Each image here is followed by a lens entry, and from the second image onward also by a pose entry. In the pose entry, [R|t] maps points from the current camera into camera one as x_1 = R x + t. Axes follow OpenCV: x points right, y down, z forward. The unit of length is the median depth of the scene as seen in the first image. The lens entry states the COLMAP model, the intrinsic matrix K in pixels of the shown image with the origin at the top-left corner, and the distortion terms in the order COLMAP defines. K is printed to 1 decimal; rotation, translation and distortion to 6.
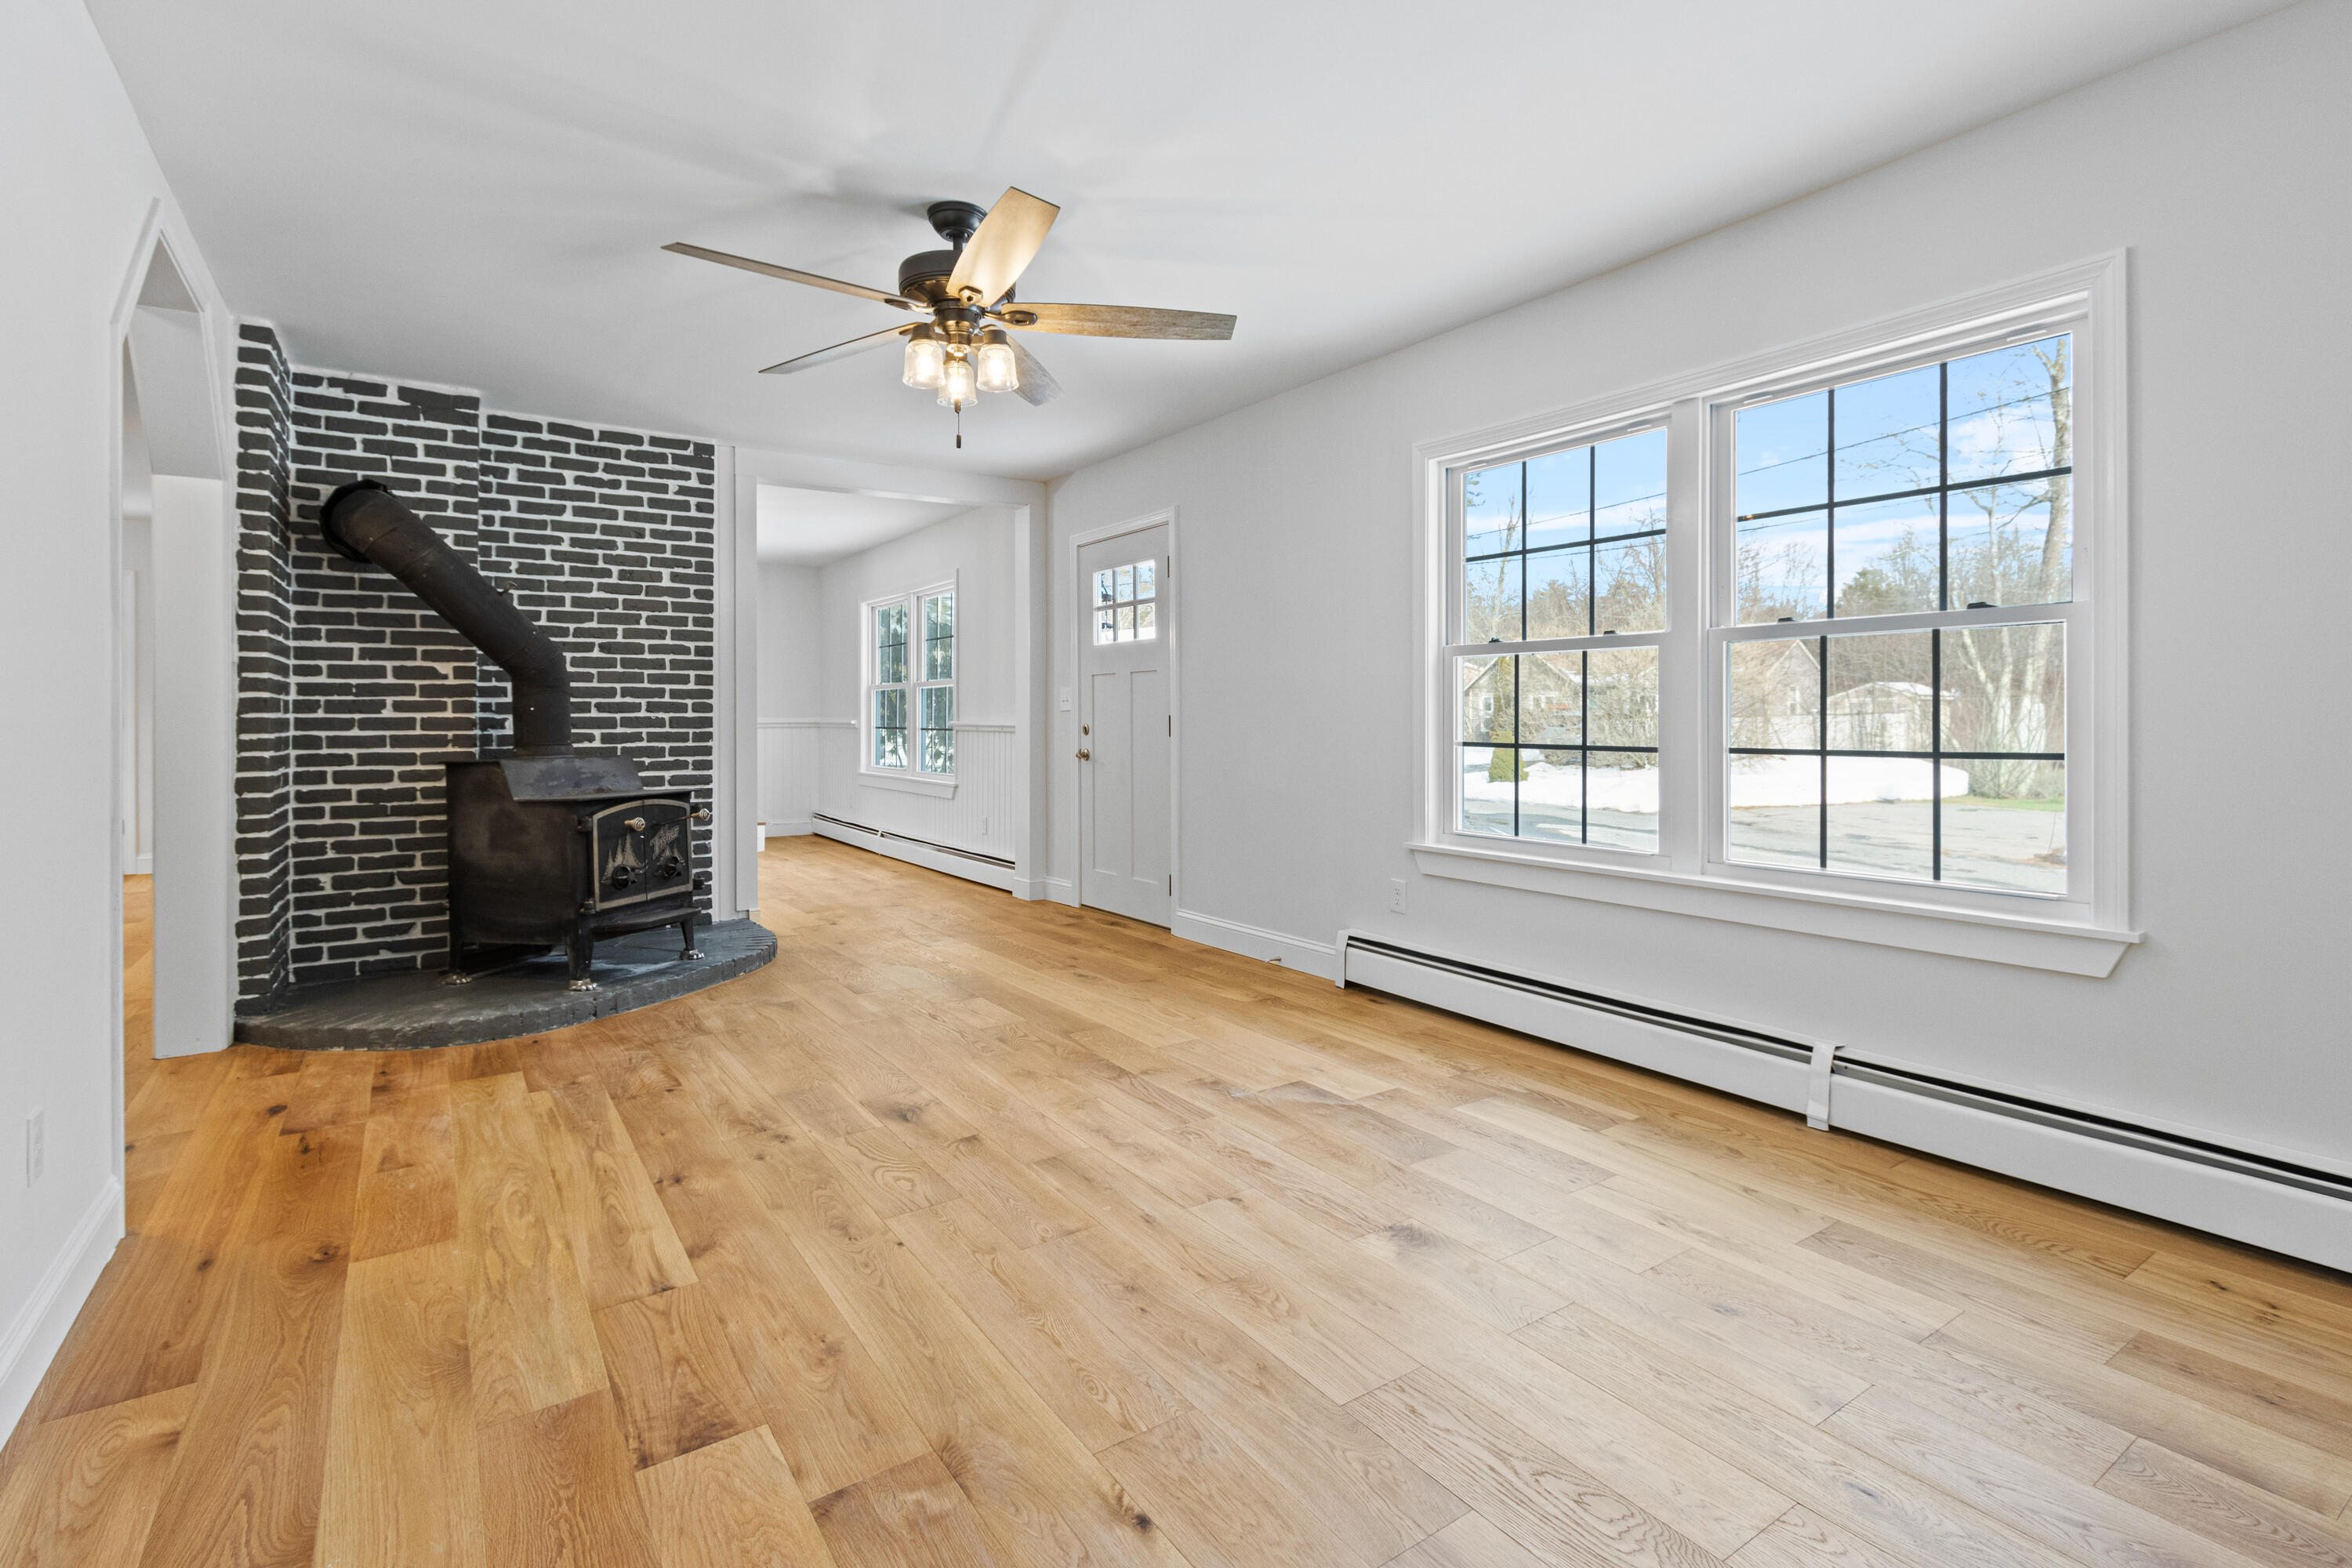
lens RADIAL K [[1111.8, 0, 1098.4], [0, 1111.8, 711.8], [0, 0, 1]] dist [0.001664, 0.000057]
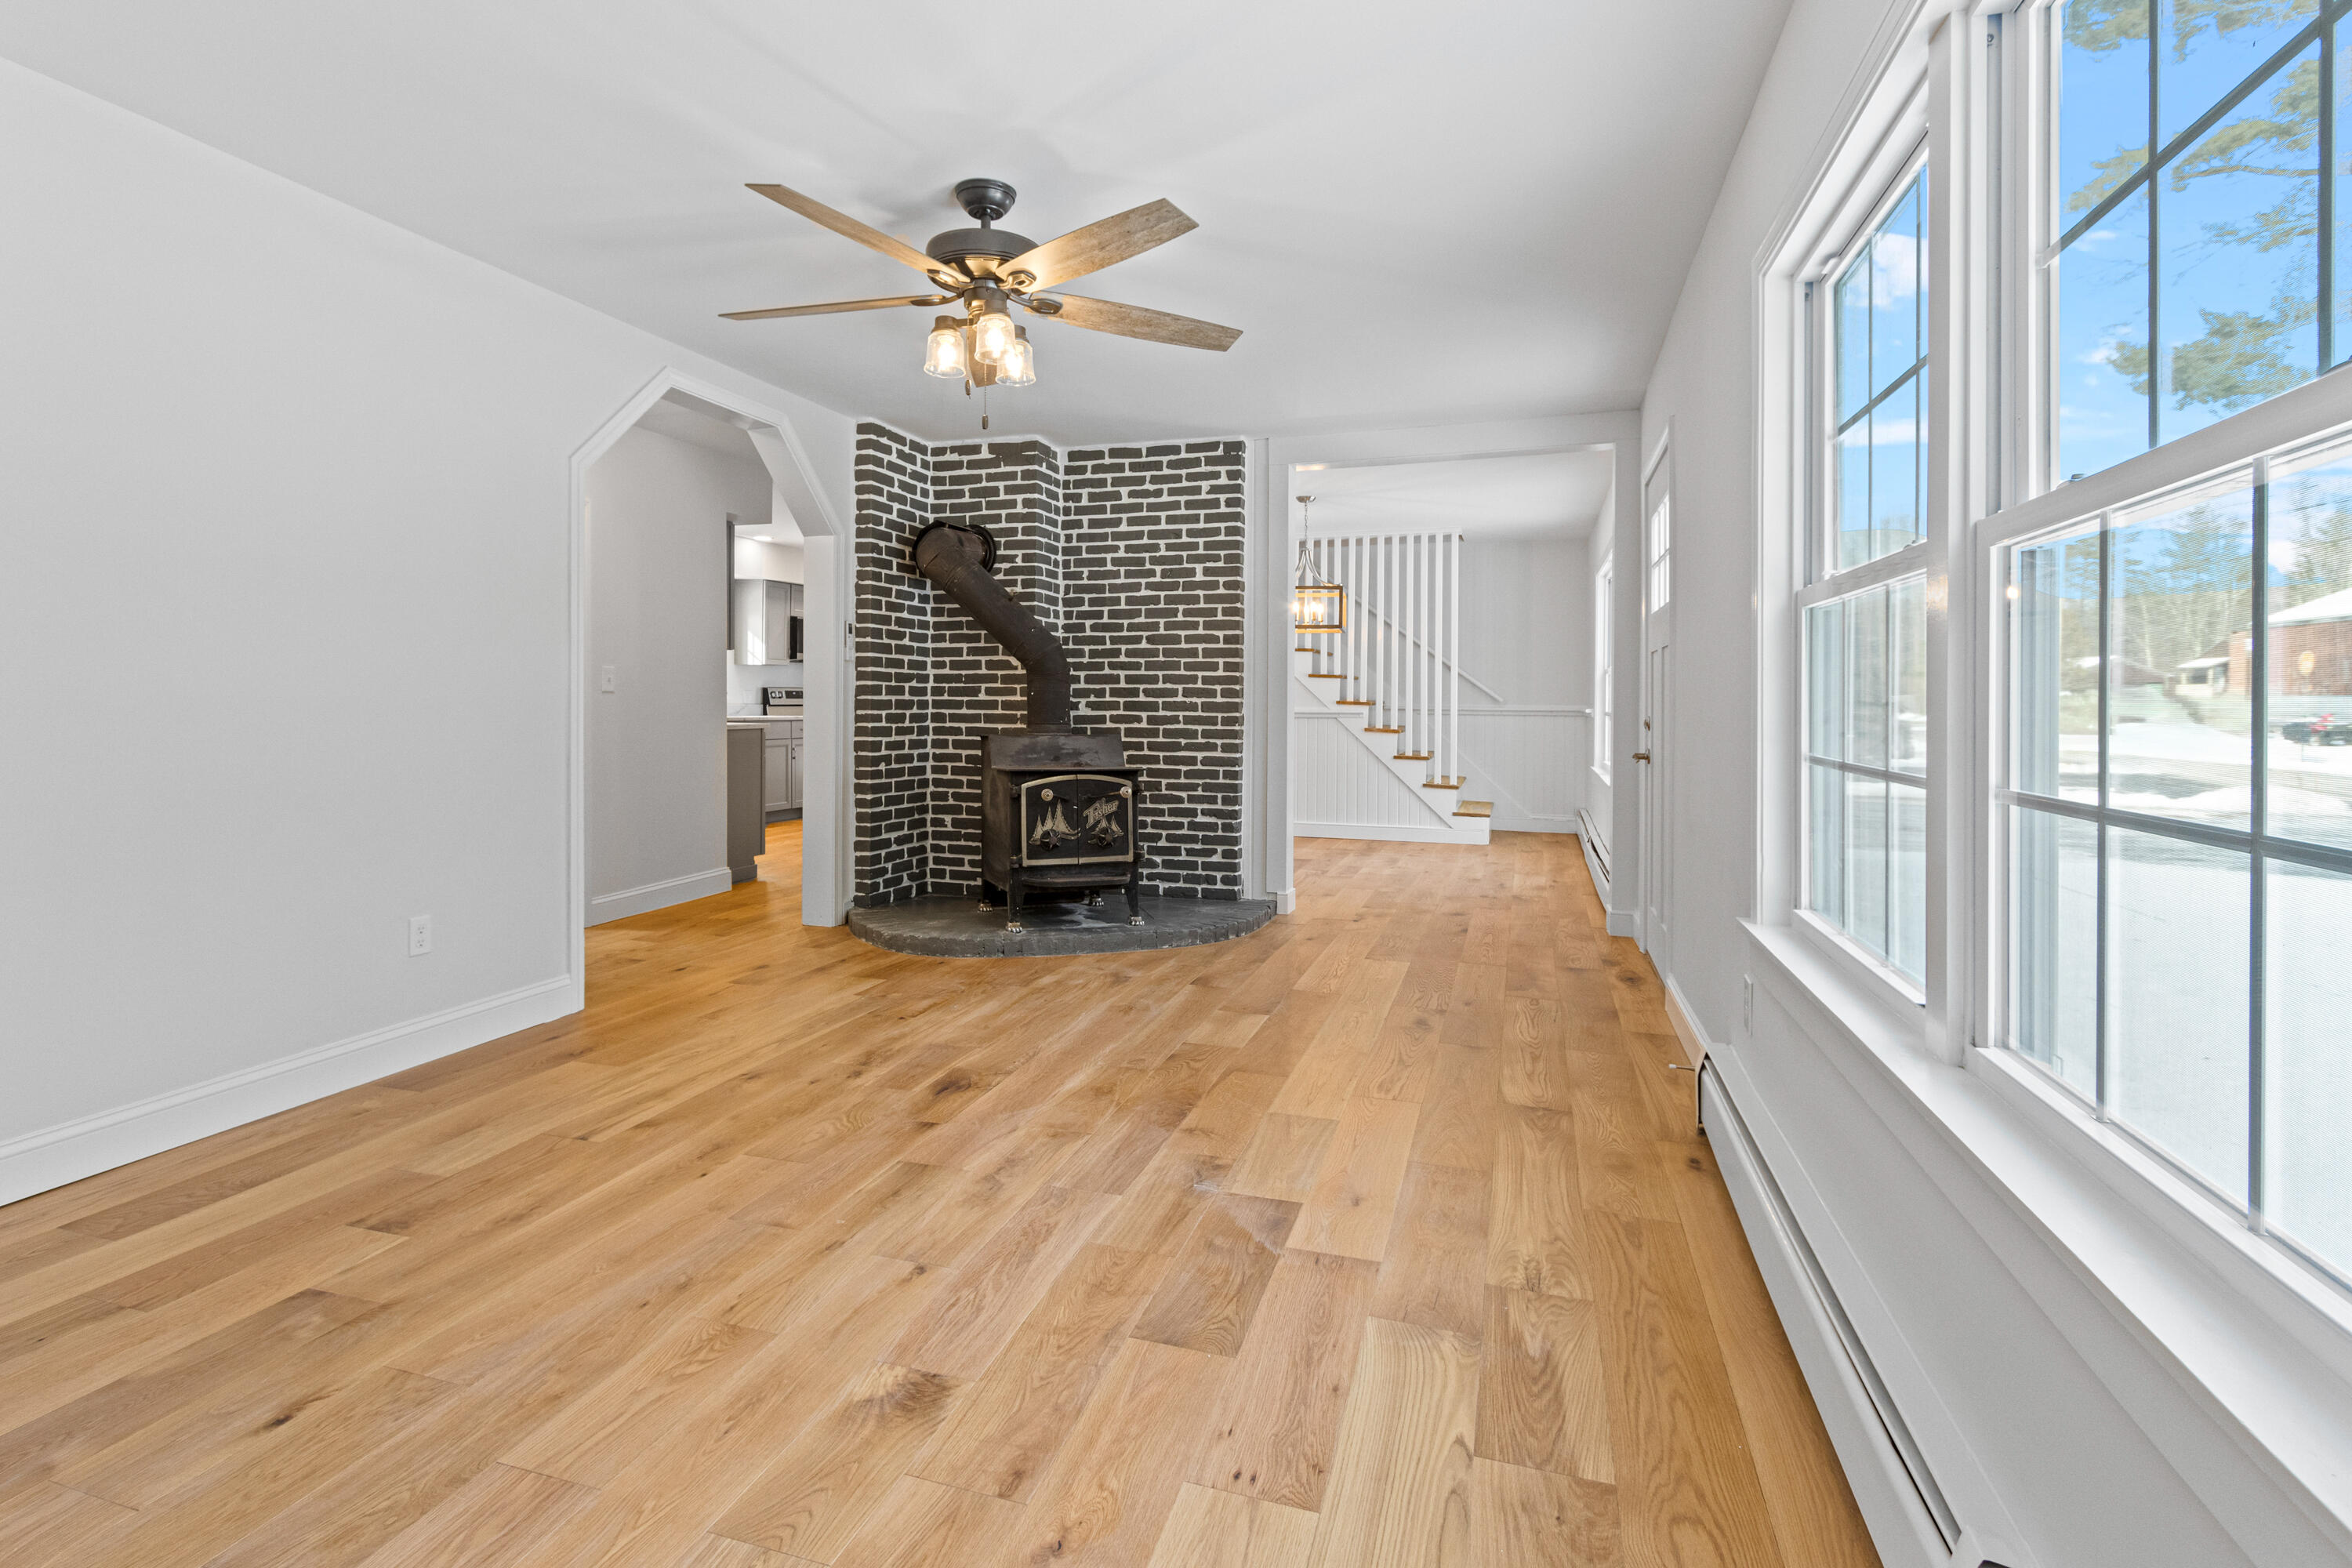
lens RADIAL K [[1108.1, 0, 1128.6], [0, 1108.1, 698.6], [0, 0, 1]] dist [0.002587, 0.000011]
pose [[0.628642, 0.006142, -0.777671, 0.482752], [-0.006371, 0.999976, 0.002747, -0.001080], [0.777669, 0.003227, 0.628666, 0.323428]]
